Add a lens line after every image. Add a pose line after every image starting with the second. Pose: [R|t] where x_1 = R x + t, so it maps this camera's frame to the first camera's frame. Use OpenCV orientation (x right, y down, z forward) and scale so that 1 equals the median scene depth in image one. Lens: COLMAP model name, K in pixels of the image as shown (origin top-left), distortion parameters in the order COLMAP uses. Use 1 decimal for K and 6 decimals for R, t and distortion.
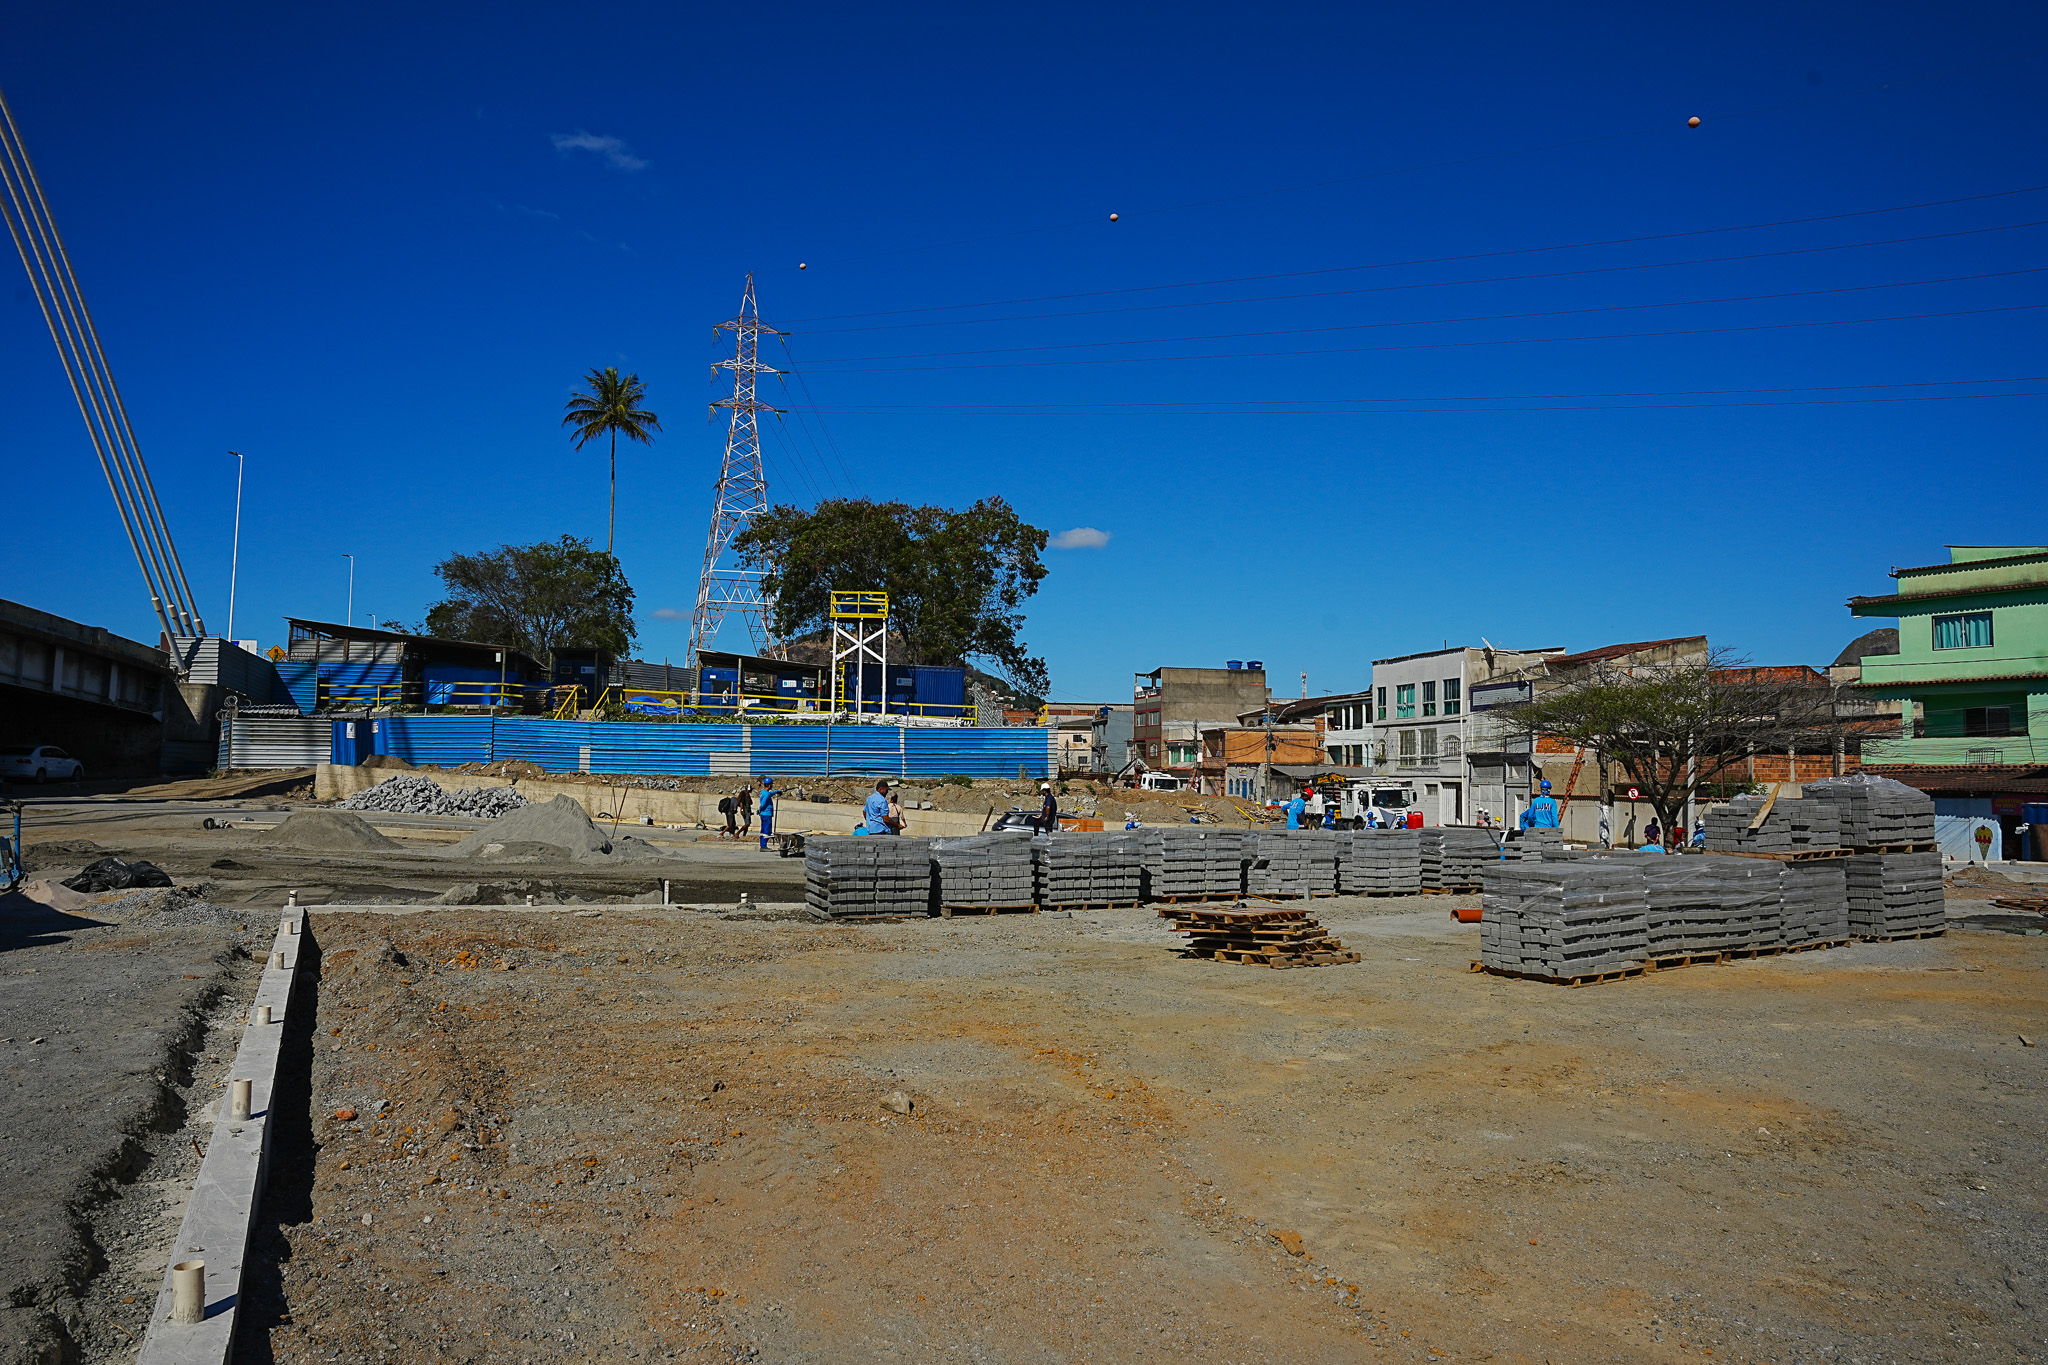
lens RADIAL K [[1395.5, 0, 1024.0], [0, 1395.5, 682.5], [0, 0, 1]] dist [-0.175899, 0.125786]
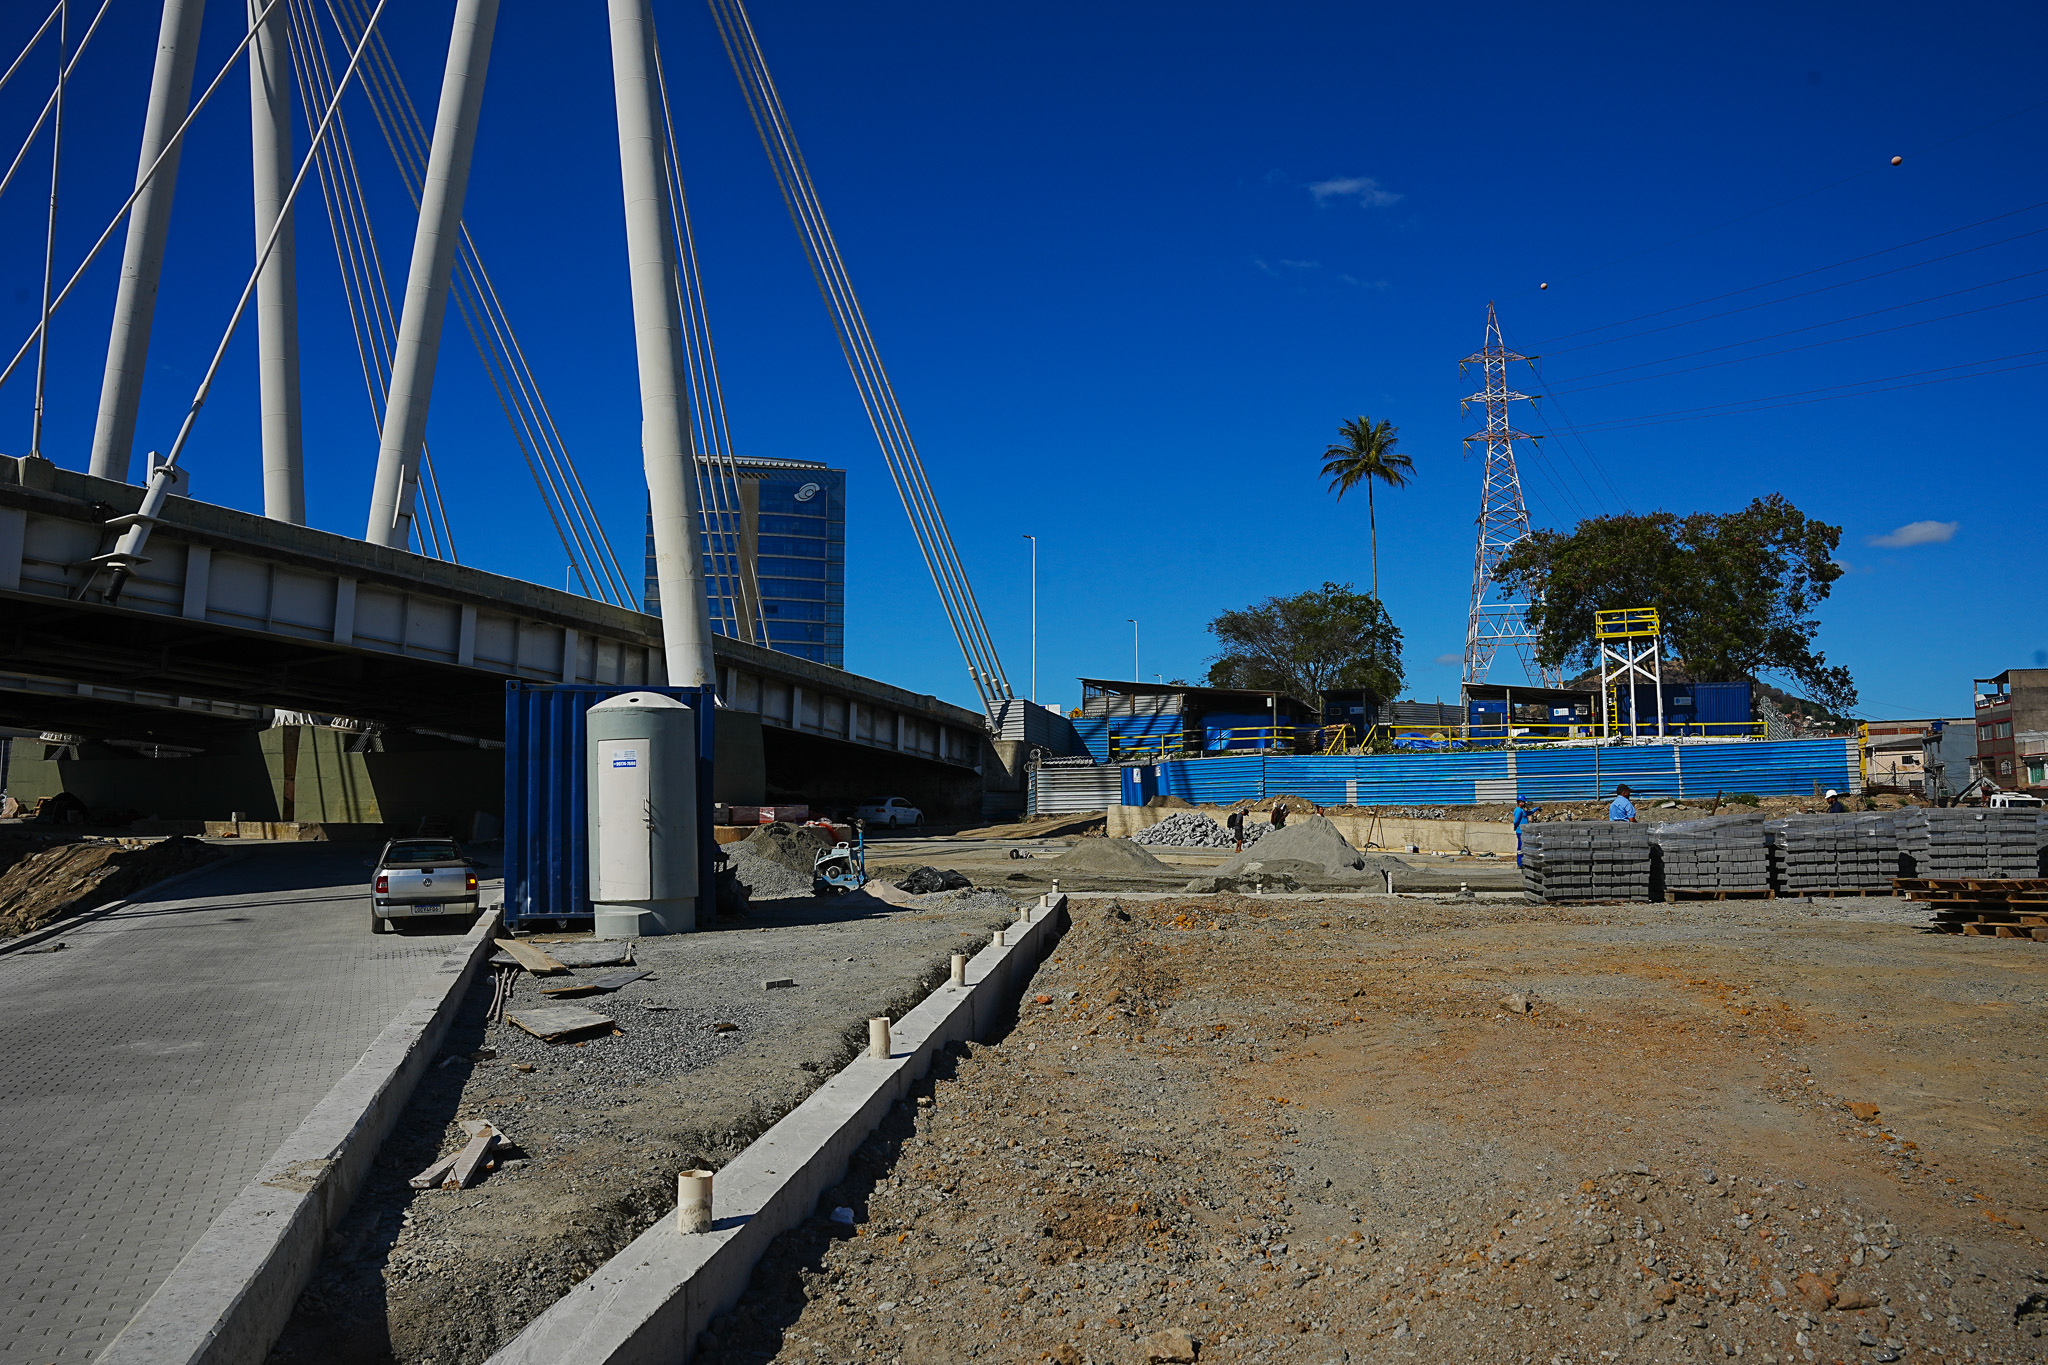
lens RADIAL K [[1399.8, 0, 1024.0], [0, 1399.8, 682.5], [0, 0, 1]] dist [-0.178943, 0.134911]
pose [[0.848785, -0.070083, -0.524073, 0.016055], [0.051633, 0.997426, -0.049757, 0.009868], [0.526211, 0.015174, 0.850219, -0.009323]]
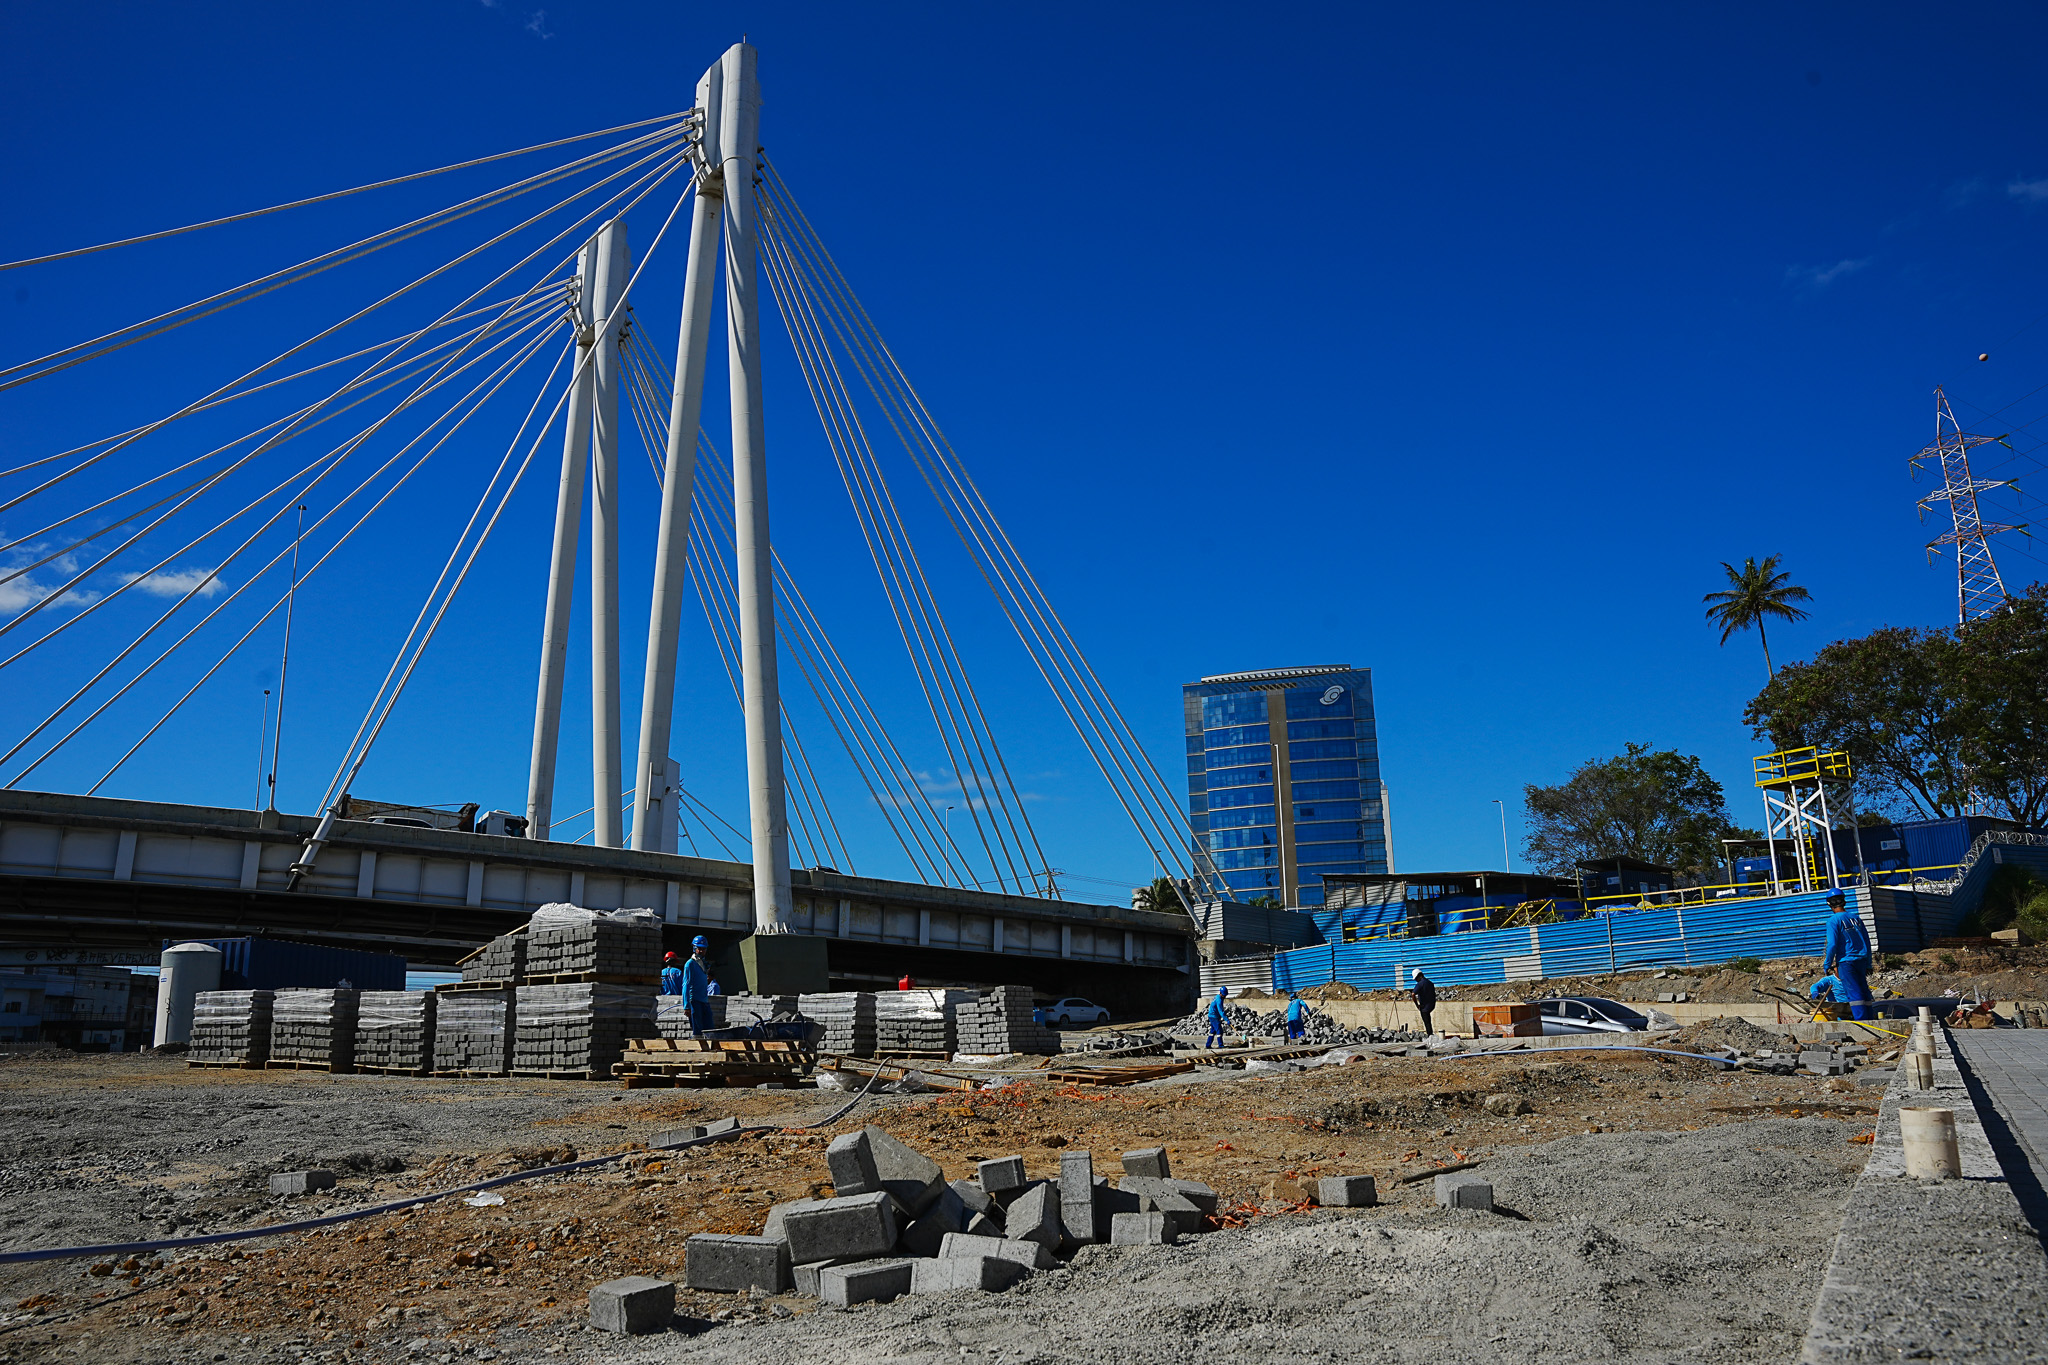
lens RADIAL K [[1399.8, 0, 1024.0], [0, 1399.8, 682.5], [0, 0, 1]] dist [-0.178943, 0.134911]
pose [[0.482566, -0.243832, -0.841235, 0.364056], [0.093942, 0.969336, -0.227073, 0.037896], [0.870807, 0.030550, 0.490675, 0.178833]]
